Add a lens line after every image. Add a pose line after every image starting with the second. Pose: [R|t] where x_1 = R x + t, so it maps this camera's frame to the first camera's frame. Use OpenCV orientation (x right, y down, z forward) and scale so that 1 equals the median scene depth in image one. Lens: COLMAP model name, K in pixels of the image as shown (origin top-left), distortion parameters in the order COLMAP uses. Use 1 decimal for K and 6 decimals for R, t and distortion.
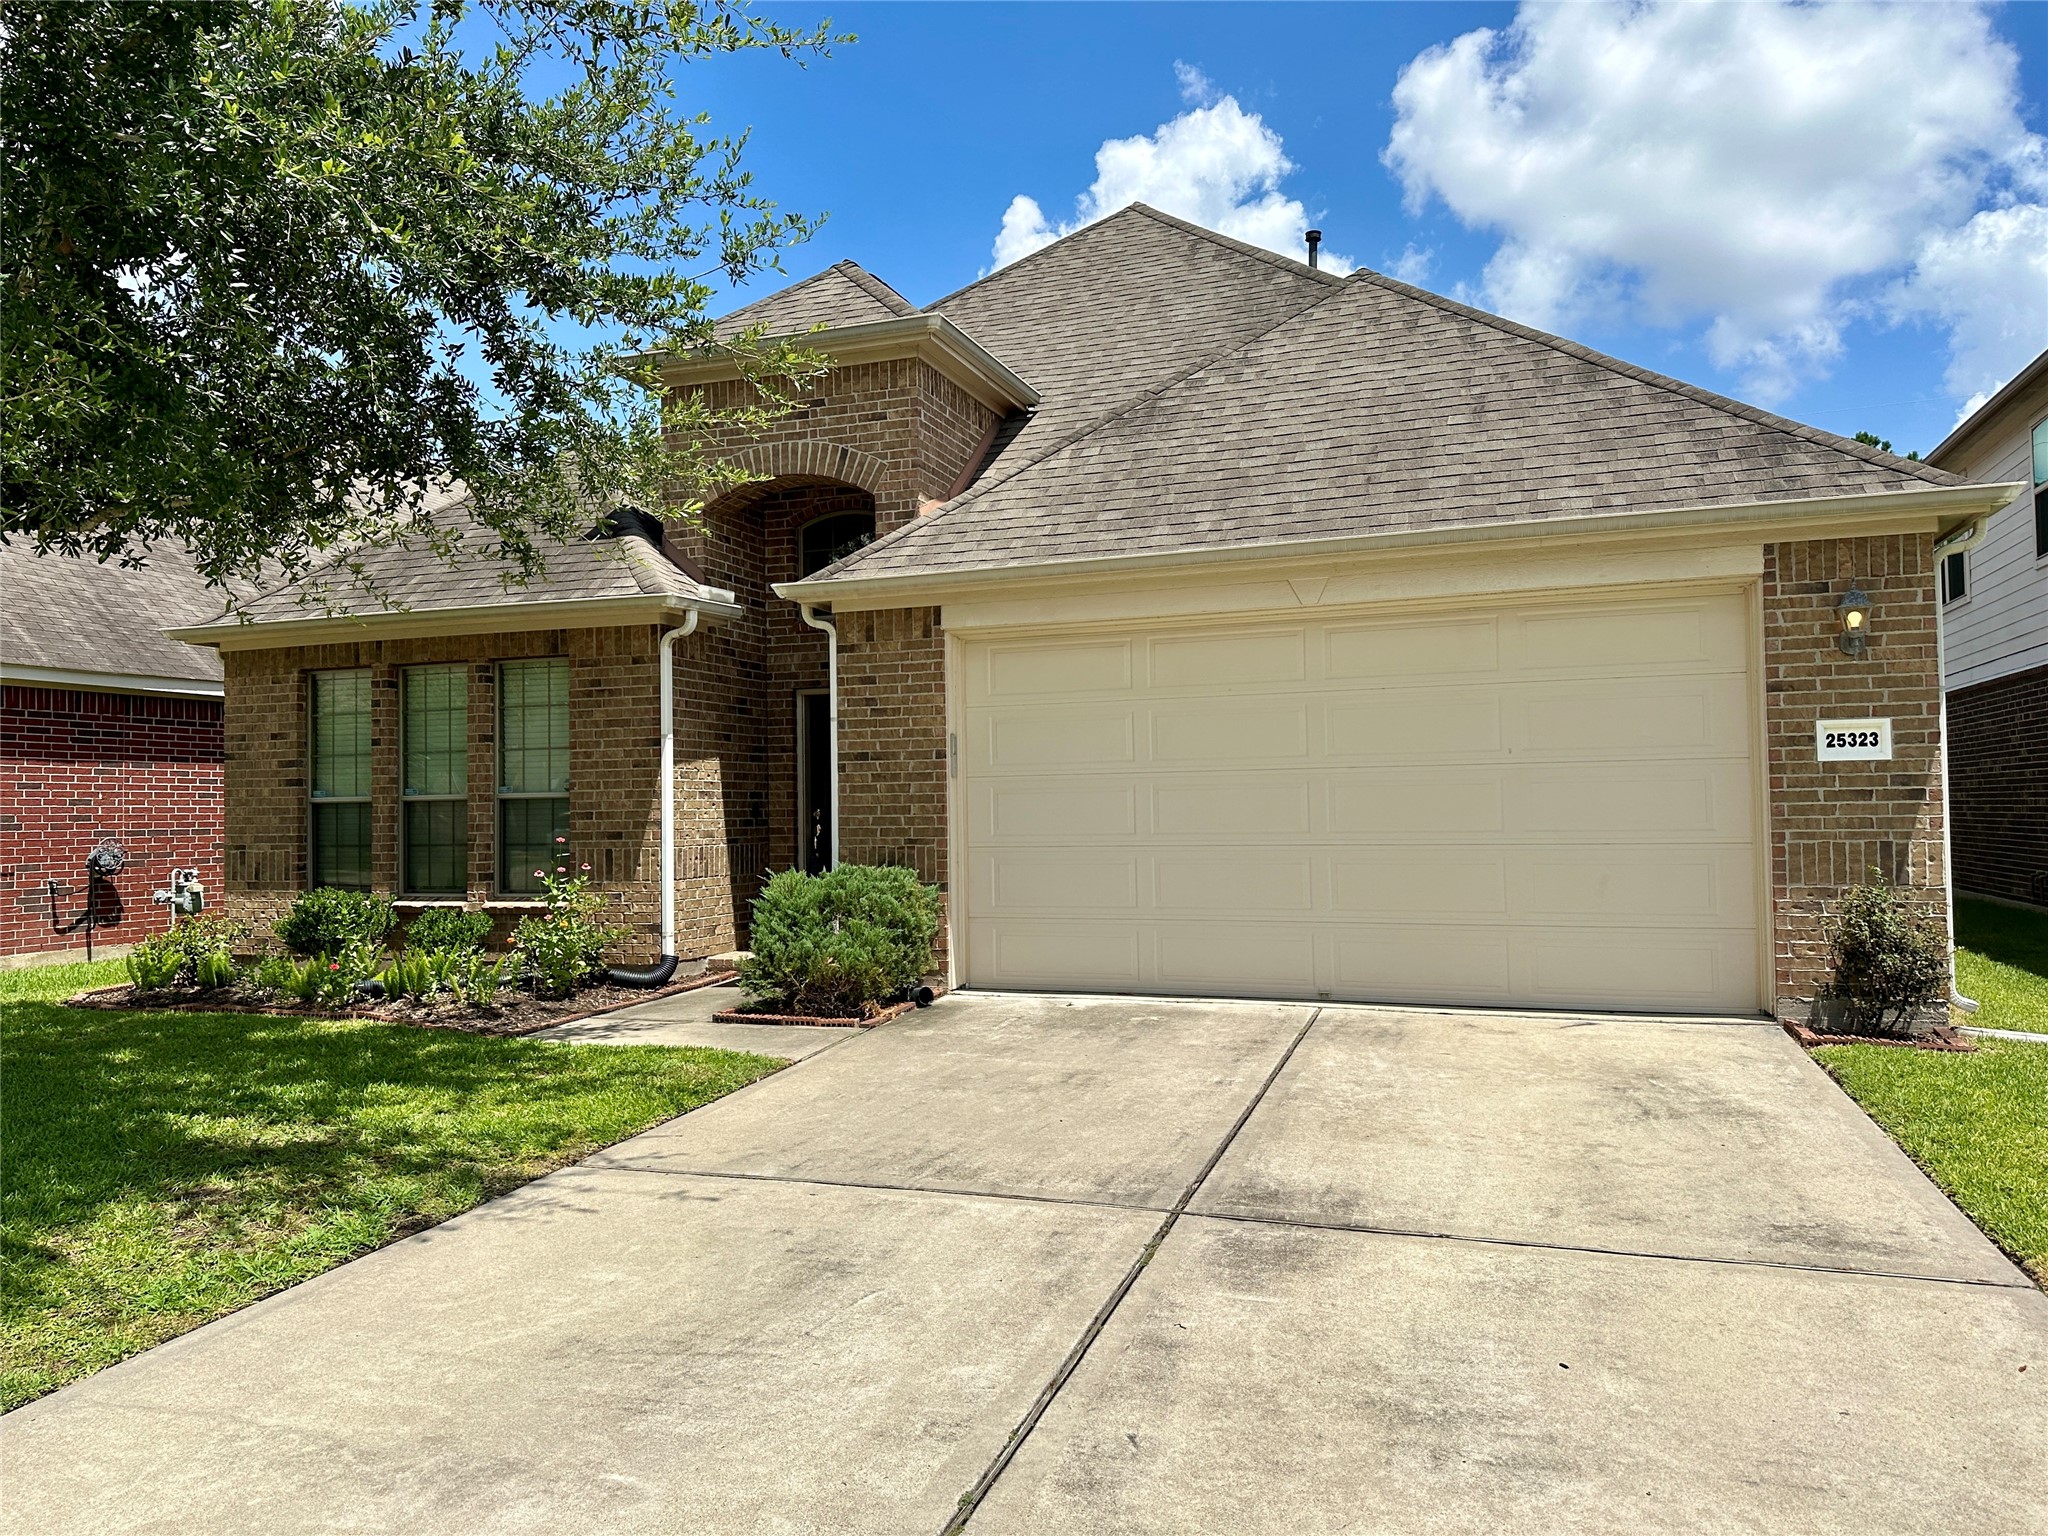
lens RADIAL K [[1367.1, 0, 1023.3], [0, 1367.1, 772.0], [0, 0, 1]] dist [0.080349, -0.097677]
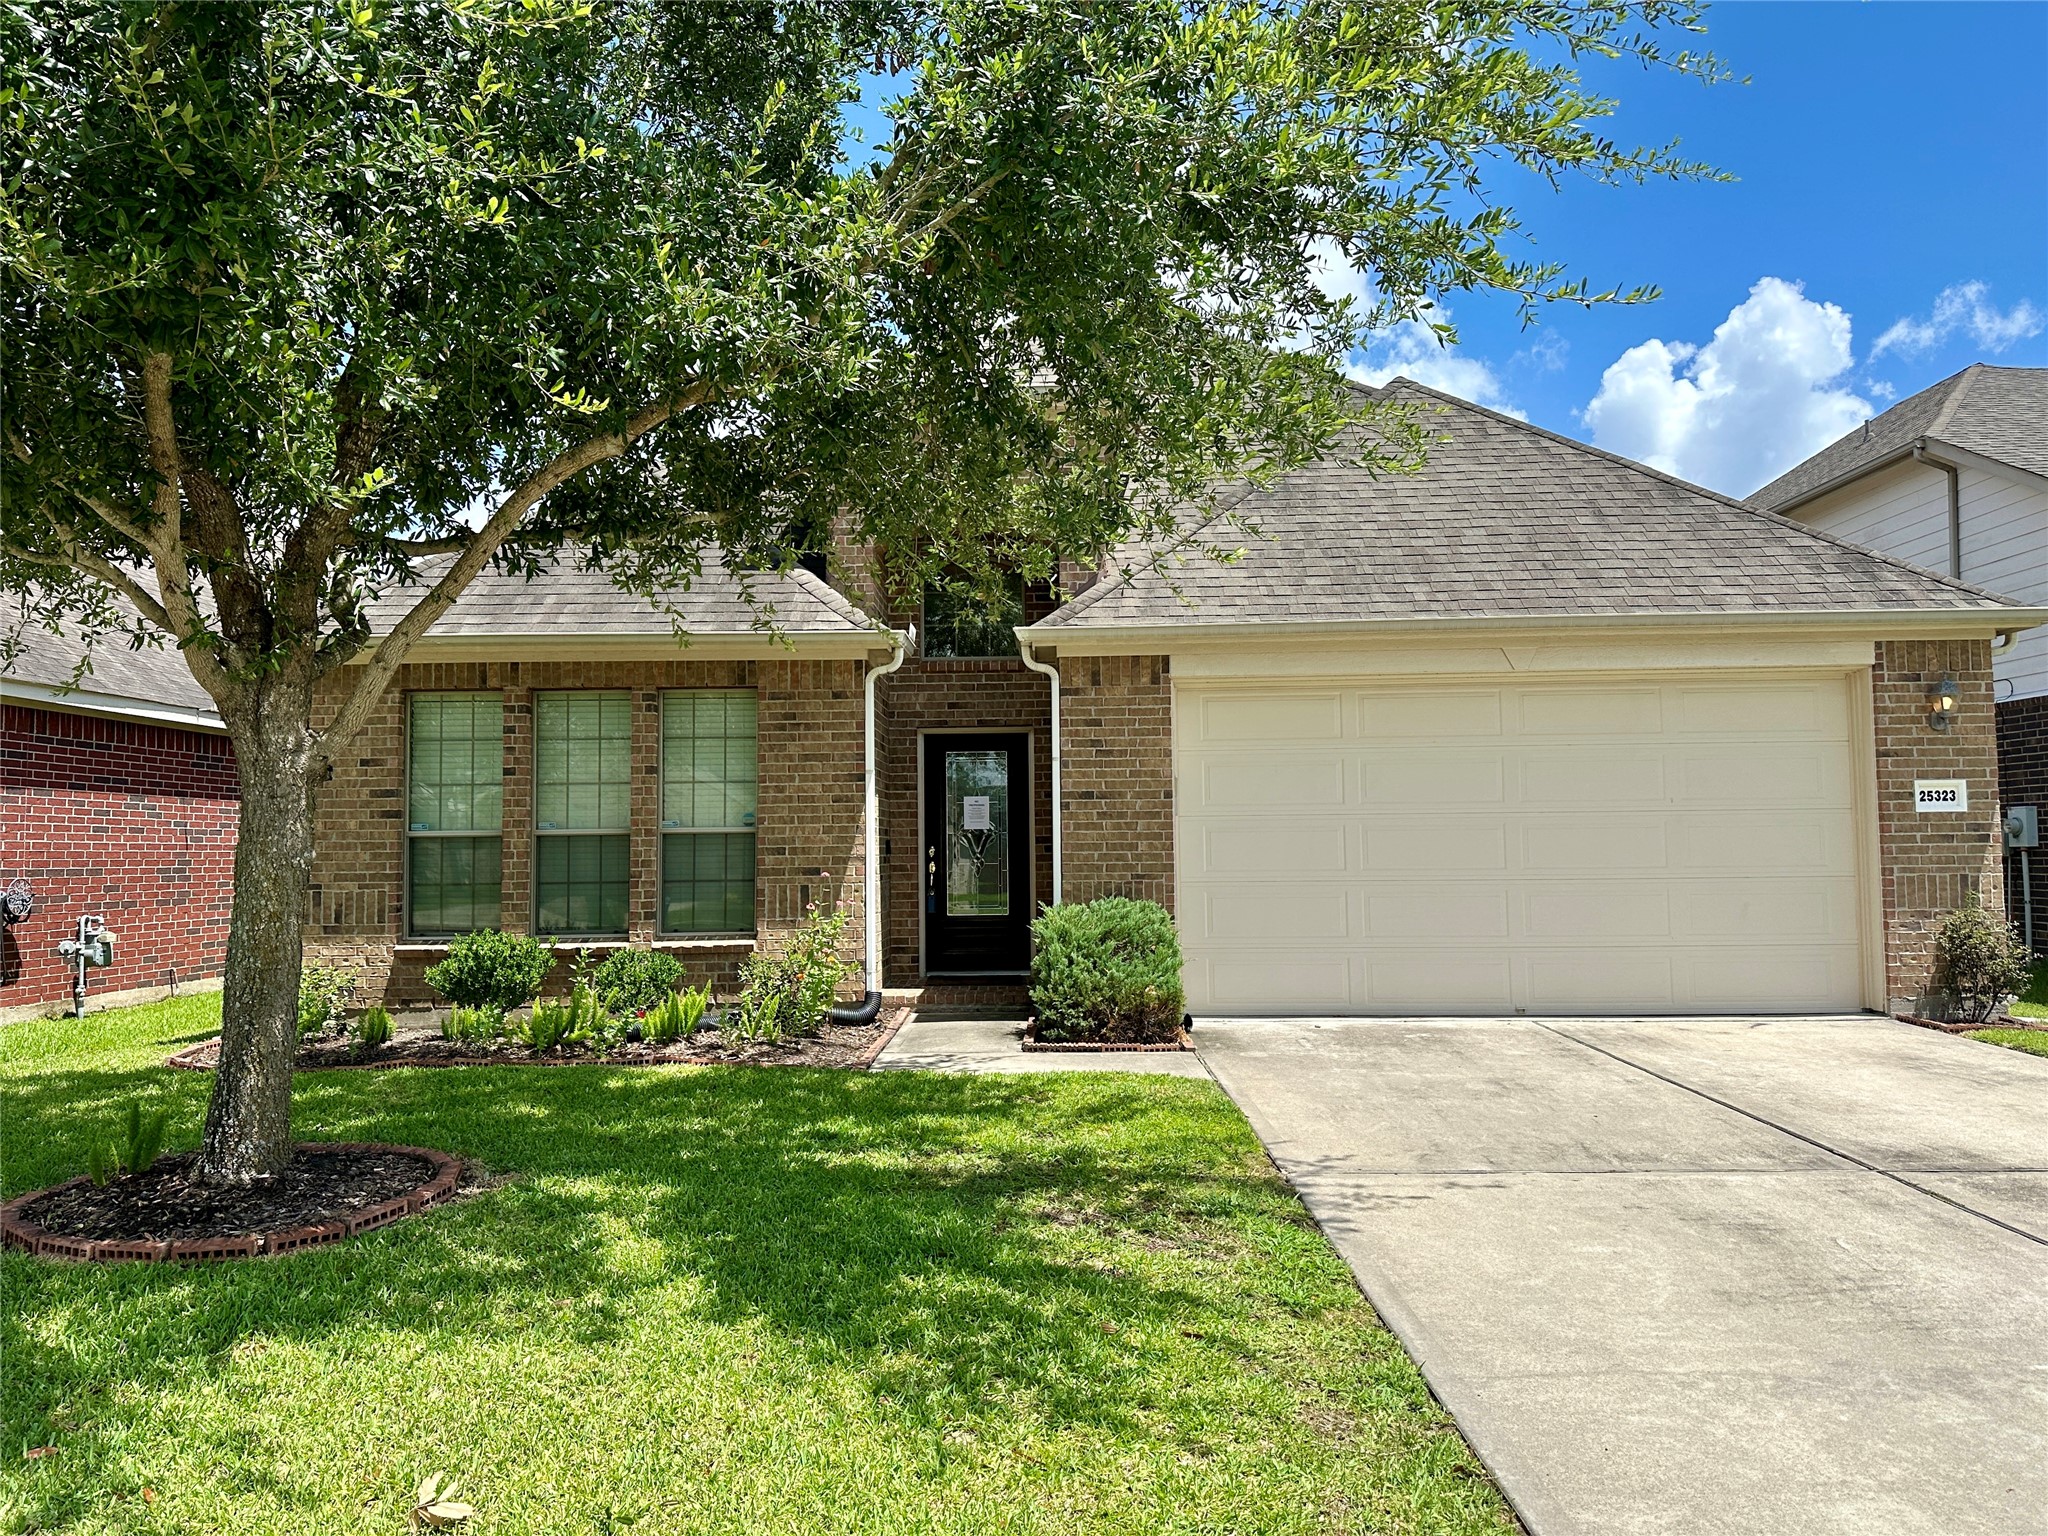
lens RADIAL K [[1367.1, 0, 1023.3], [0, 1367.1, 772.0], [0, 0, 1]] dist [0.080349, -0.097677]
pose [[0.952142, 0.022000, 0.304865, -0.488106], [-0.011774, 0.999306, -0.035341, 0.008405], [-0.305431, 0.030060, 0.951740, 0.022105]]
